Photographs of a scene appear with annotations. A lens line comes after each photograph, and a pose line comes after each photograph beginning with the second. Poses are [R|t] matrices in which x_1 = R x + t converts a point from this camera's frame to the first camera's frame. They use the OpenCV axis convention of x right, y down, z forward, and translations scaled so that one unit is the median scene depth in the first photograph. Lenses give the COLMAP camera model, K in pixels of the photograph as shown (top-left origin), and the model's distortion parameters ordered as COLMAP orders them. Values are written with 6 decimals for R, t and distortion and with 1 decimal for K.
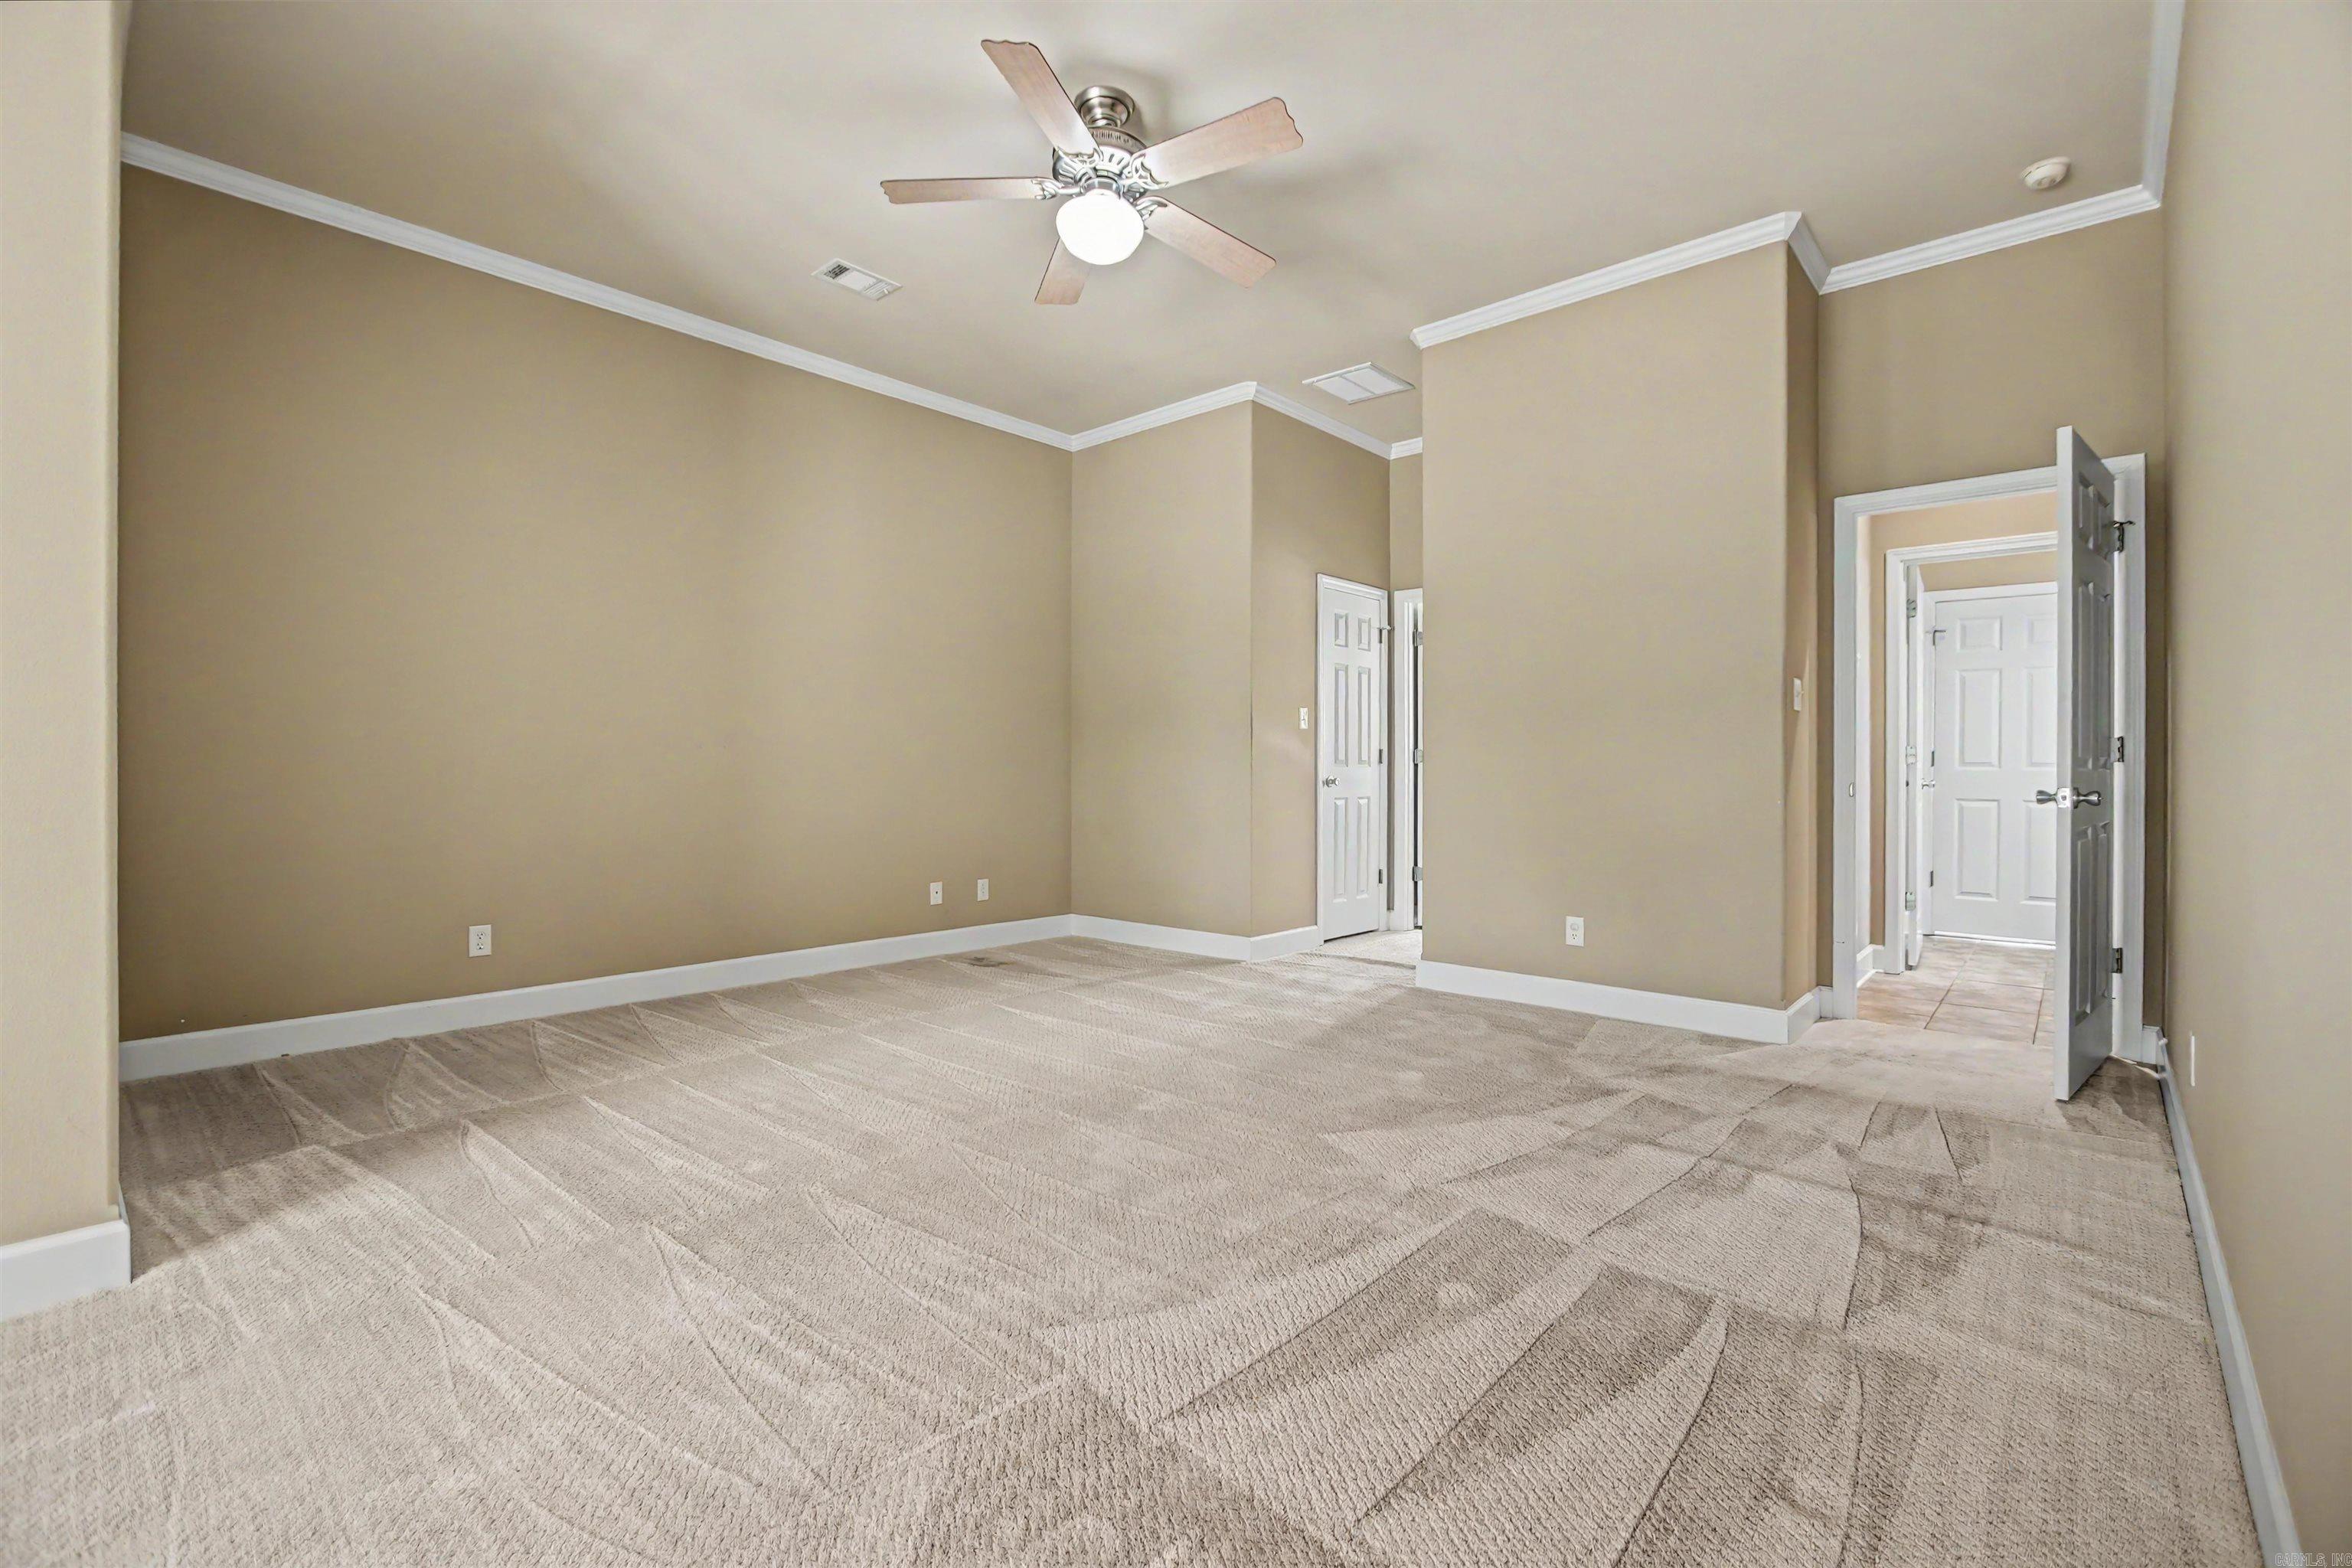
lens RADIAL K [[1036.7, 0, 1178.3], [0, 1036.7, 767.5], [0, 0, 1]] dist [-0.016199, 0.000748]
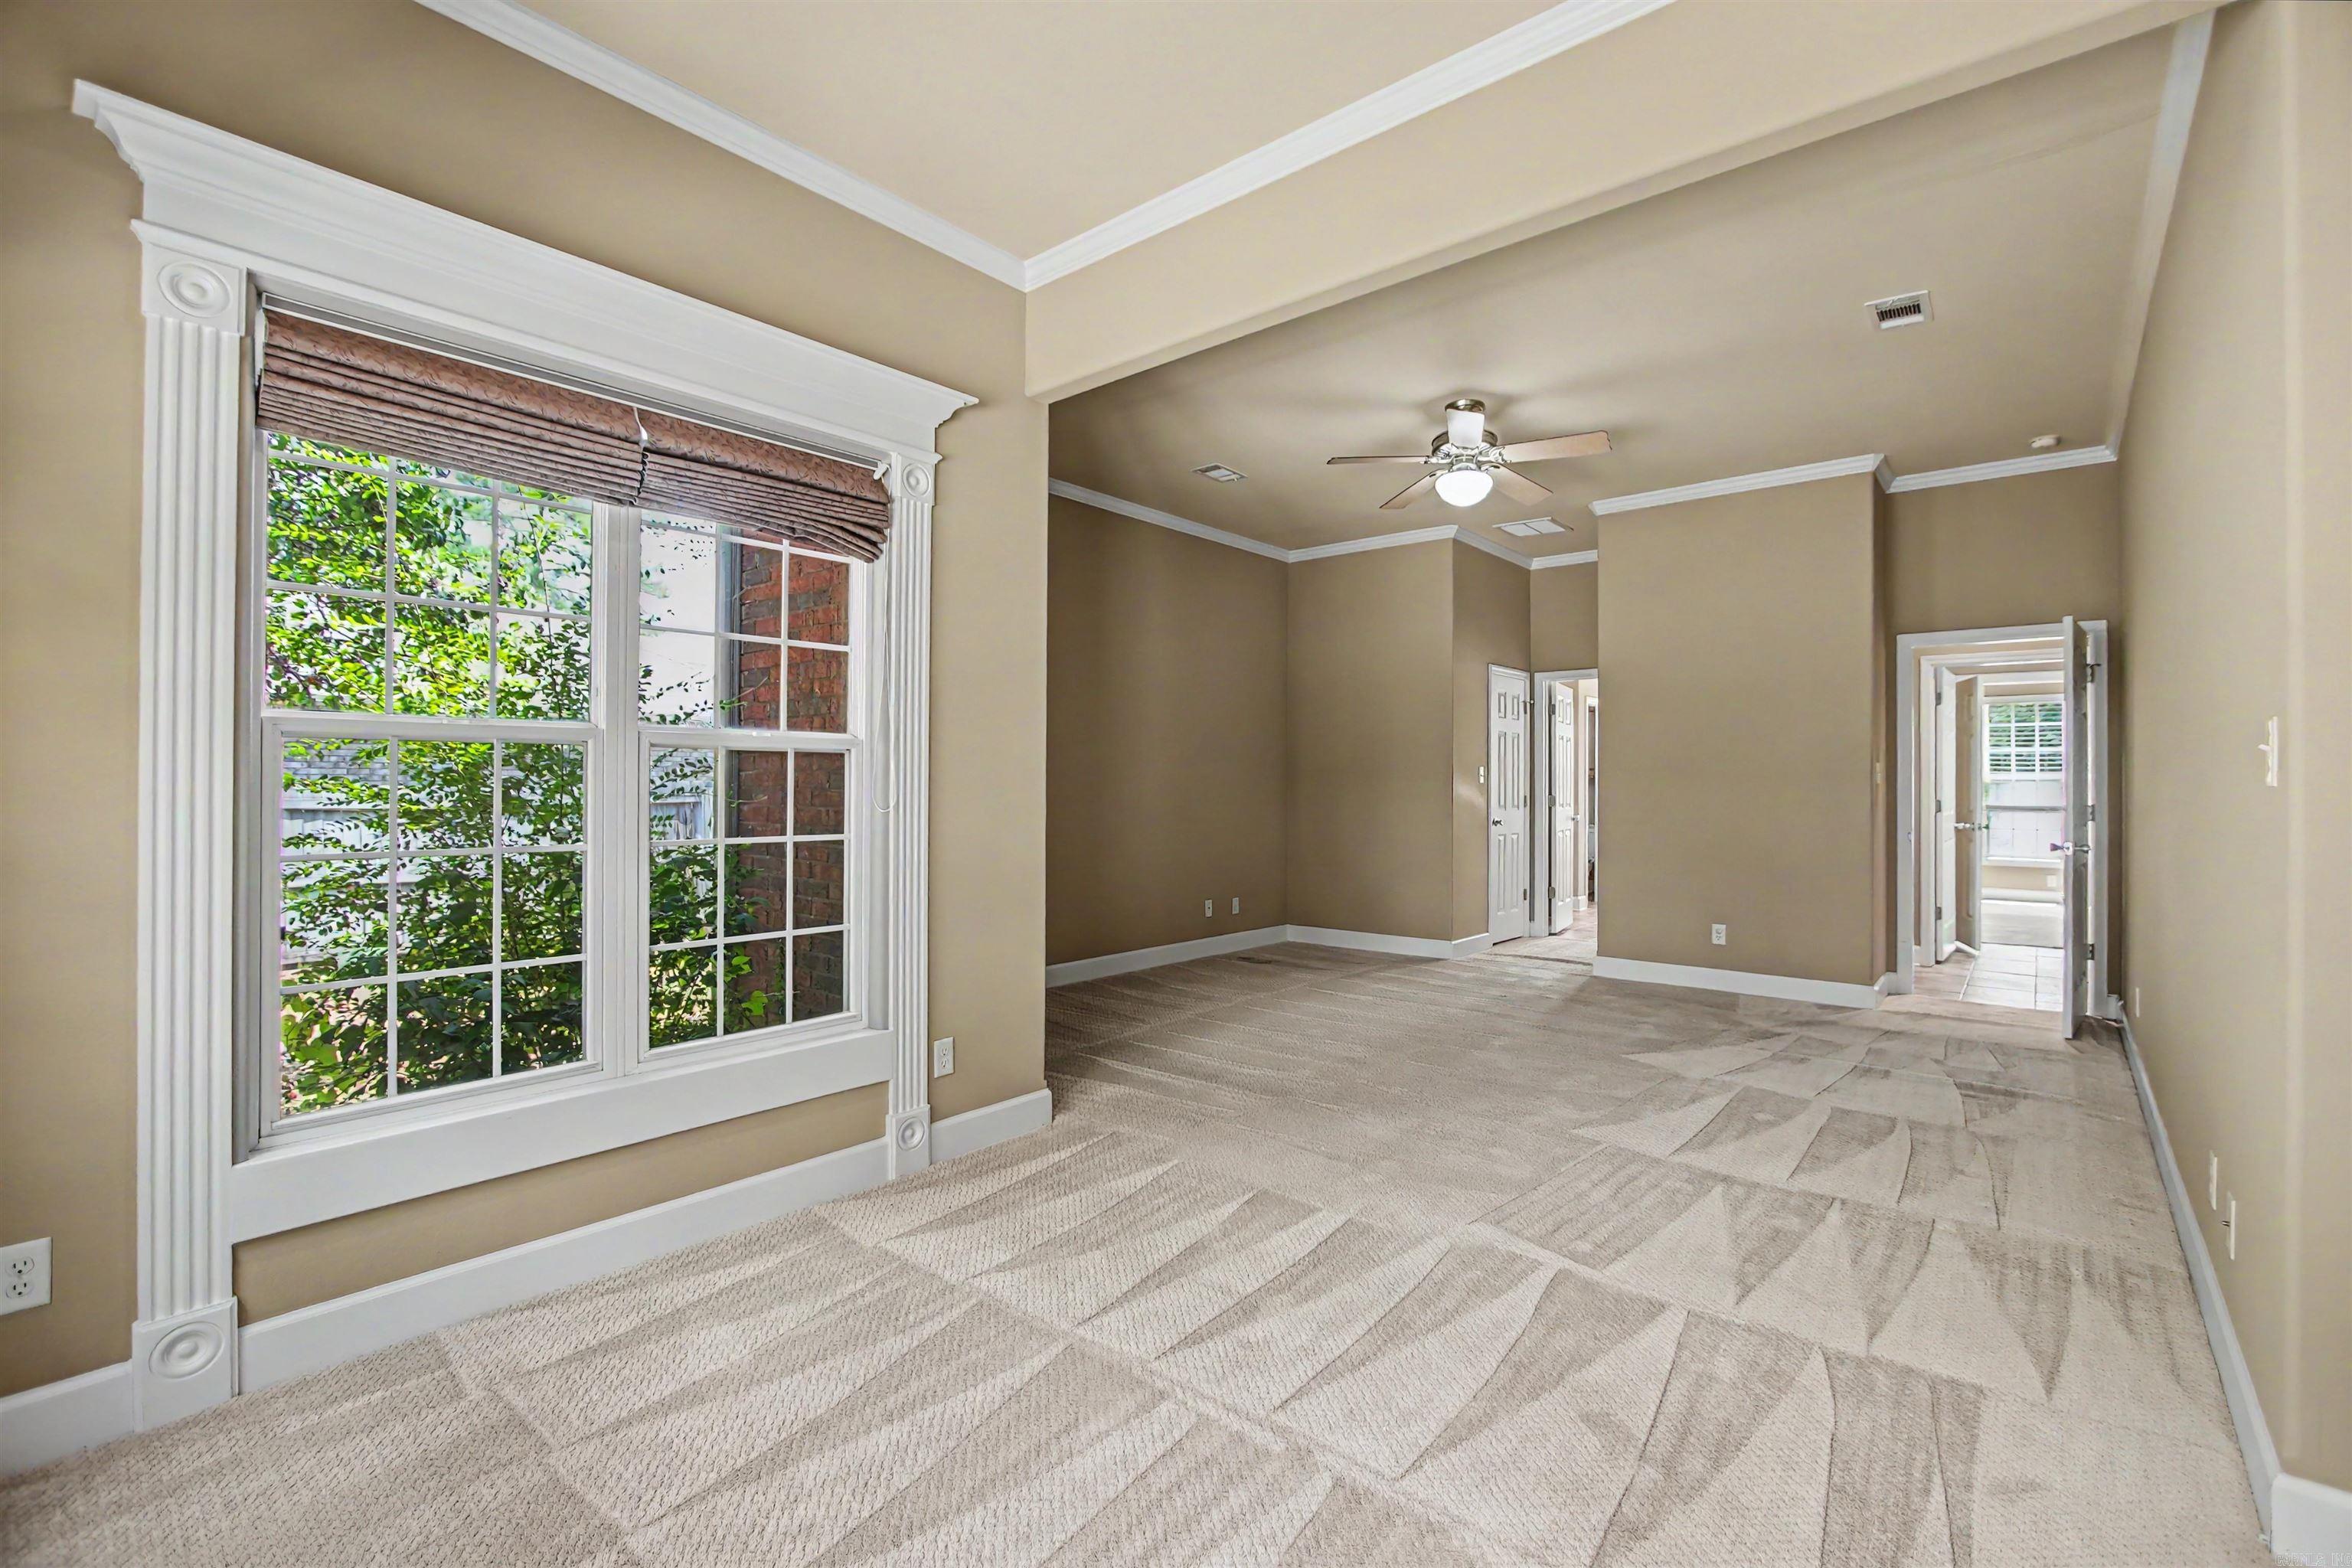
lens RADIAL K [[1038.9, 0, 1178.8], [0, 1038.9, 770.0], [0, 0, 1]] dist [-0.015670, 0.000275]
pose [[0.999672, 0.003608, 0.025349, -0.462469], [-0.003330, 0.999934, -0.010978, -0.059290], [-0.025387, 0.010890, 0.999618, -0.478193]]
